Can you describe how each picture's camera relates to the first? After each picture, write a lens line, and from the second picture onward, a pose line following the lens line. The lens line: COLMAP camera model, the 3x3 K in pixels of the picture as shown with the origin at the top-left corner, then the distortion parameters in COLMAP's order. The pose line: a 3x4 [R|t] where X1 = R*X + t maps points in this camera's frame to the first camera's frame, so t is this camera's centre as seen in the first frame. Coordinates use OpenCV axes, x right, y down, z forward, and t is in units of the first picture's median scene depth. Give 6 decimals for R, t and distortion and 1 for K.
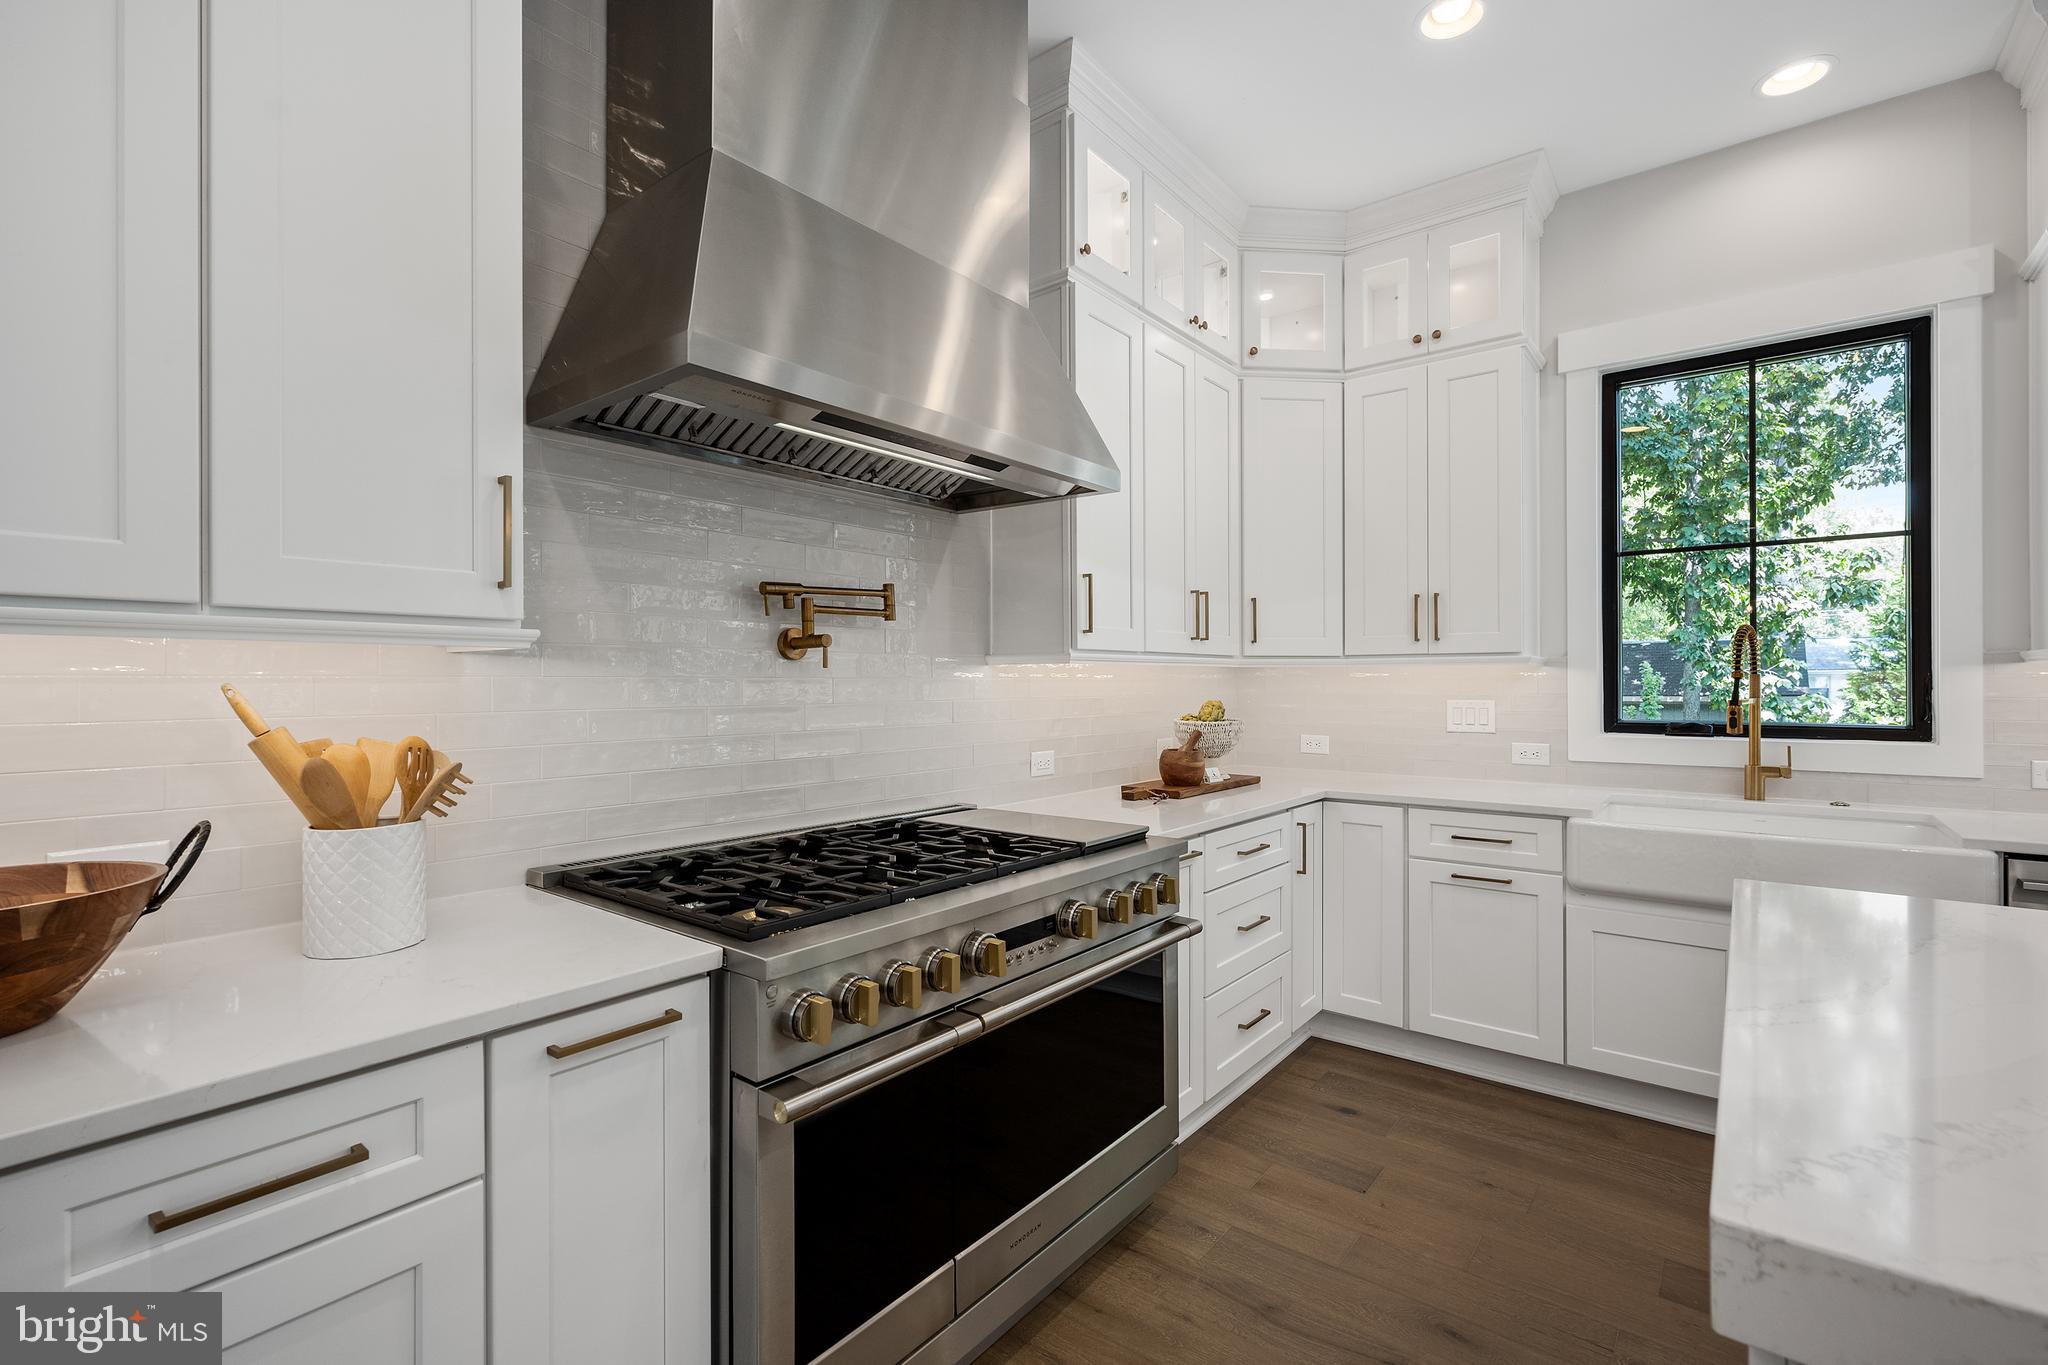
lens RADIAL K [[888.6, 0, 1024.0], [0, 888.6, 682.5], [0, 0, 1]] dist [-0.001688, -0.000568]
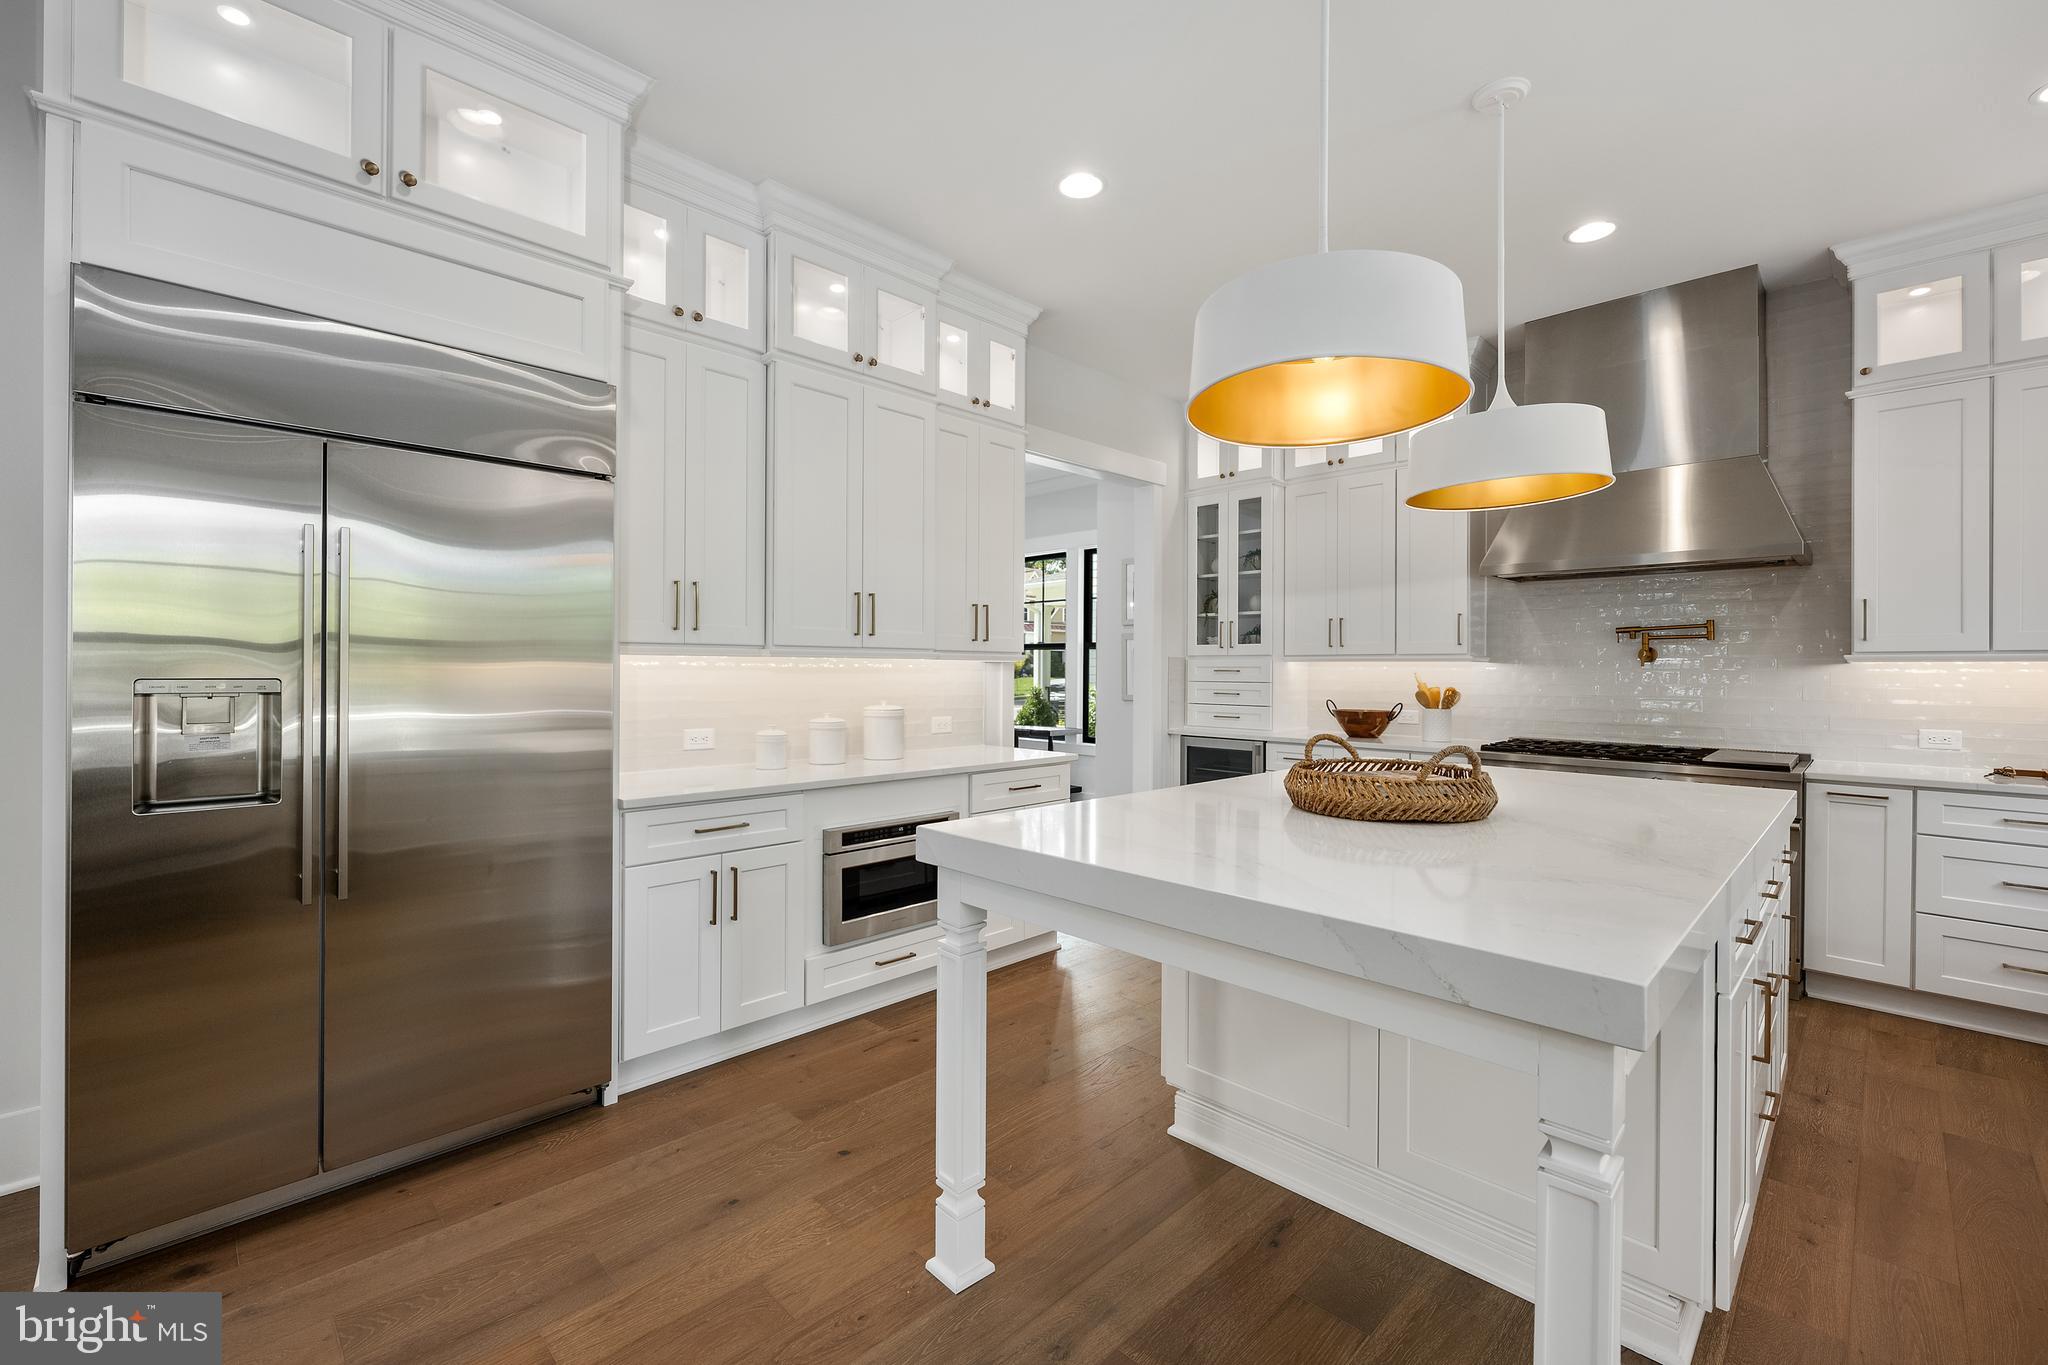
lens RADIAL K [[867.6, 0, 1025.7], [0, 867.6, 668.7], [0, 0, 1]] dist [-0.000135, -0.000025]
pose [[-0.106883, 0.003125, -0.994267, 1.681818], [-0.004006, 0.999986, 0.003574, -0.011314], [0.994264, 0.004365, -0.106869, -0.194345]]
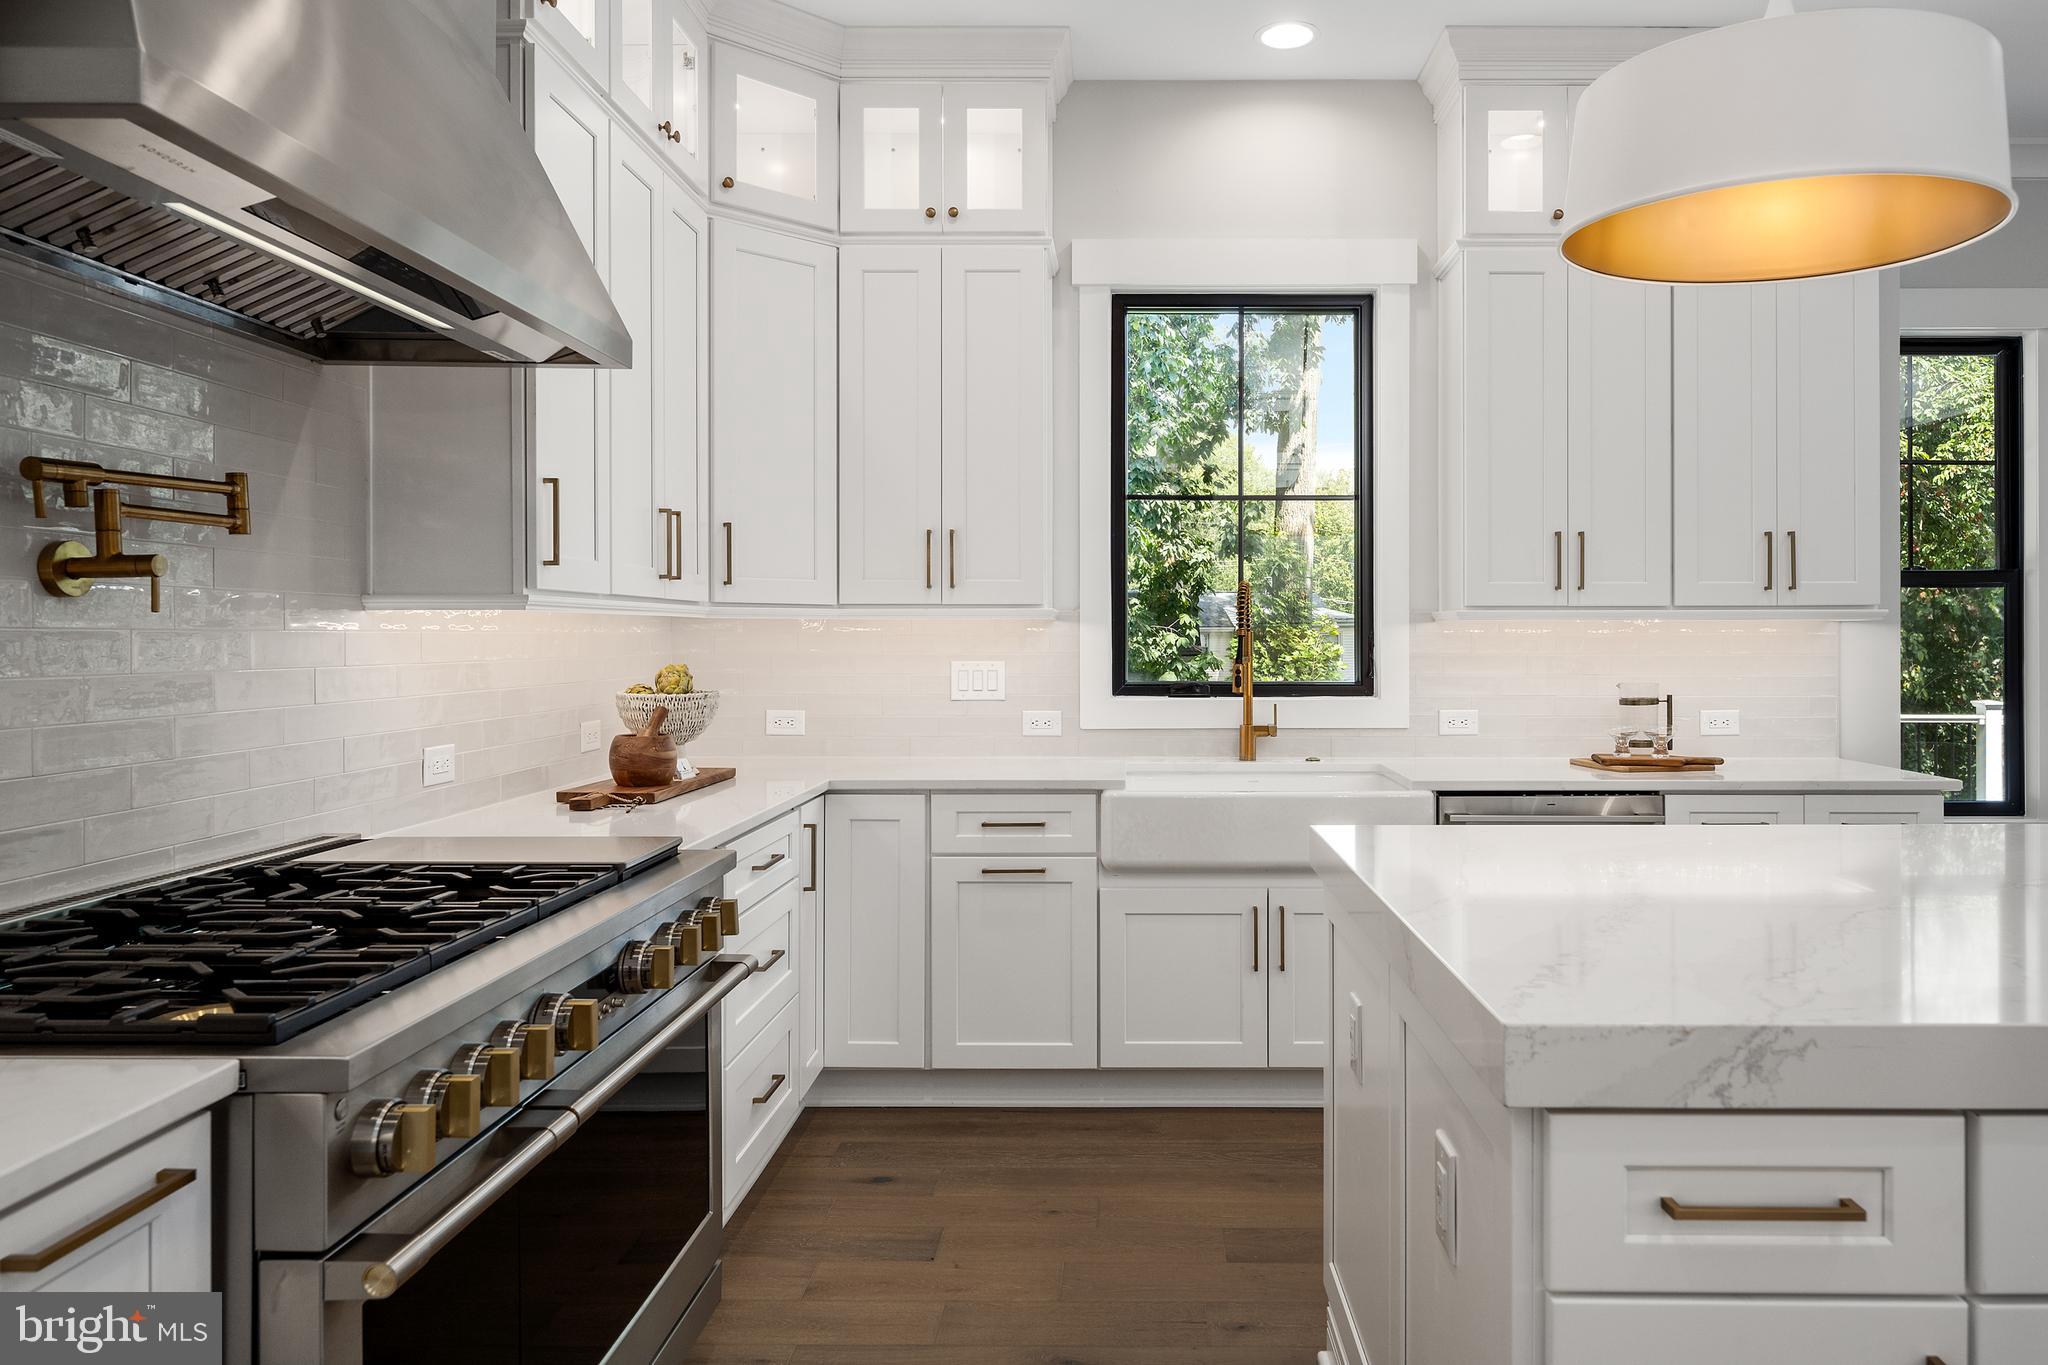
lens RADIAL K [[1408.9, 0, 1027.2], [0, 1408.9, 645.4], [0, 0, 1]] dist [-0.004009, -0.002102]
pose [[0.792108, -0.000803, 0.610381, -0.294837], [-0.001305, 0.999995, 0.003010, 0.001488], [-0.610380, -0.003181, 0.792103, -0.072225]]
